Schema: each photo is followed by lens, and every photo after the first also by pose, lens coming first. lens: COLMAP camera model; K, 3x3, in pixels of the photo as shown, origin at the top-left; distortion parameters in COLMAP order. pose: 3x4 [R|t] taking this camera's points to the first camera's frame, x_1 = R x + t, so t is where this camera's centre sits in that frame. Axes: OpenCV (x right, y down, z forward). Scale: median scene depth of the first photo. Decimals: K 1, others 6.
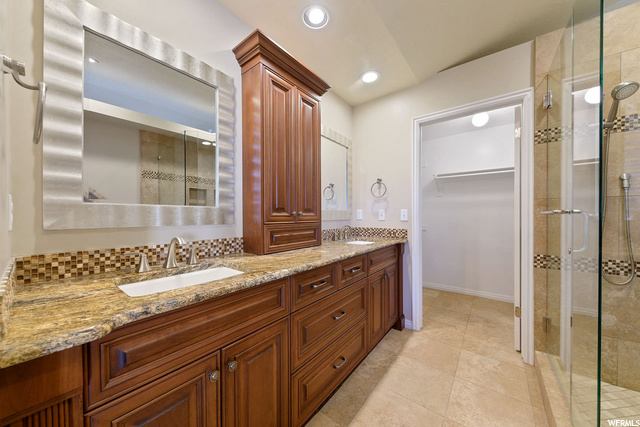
lens RADIAL K [[227.9, 0, 315.6], [0, 227.9, 215.7], [0, 0, 1]] dist [0.003070, 0.000037]
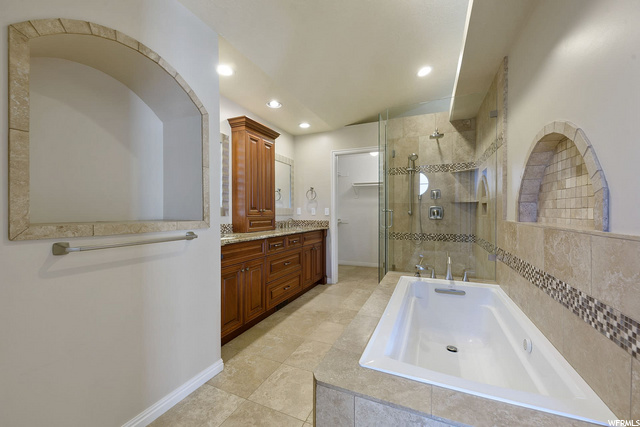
lens RADIAL K [[254.3, 0, 318.0], [0, 254.3, 213.8], [0, 0, 1]] dist [0.001818, 0.000059]
pose [[0.968589, 0.000155, 0.248665, -0.129710], [-0.001123, 0.999992, 0.003749, 0.006965], [-0.248663, -0.003910, 0.968582, -0.835558]]
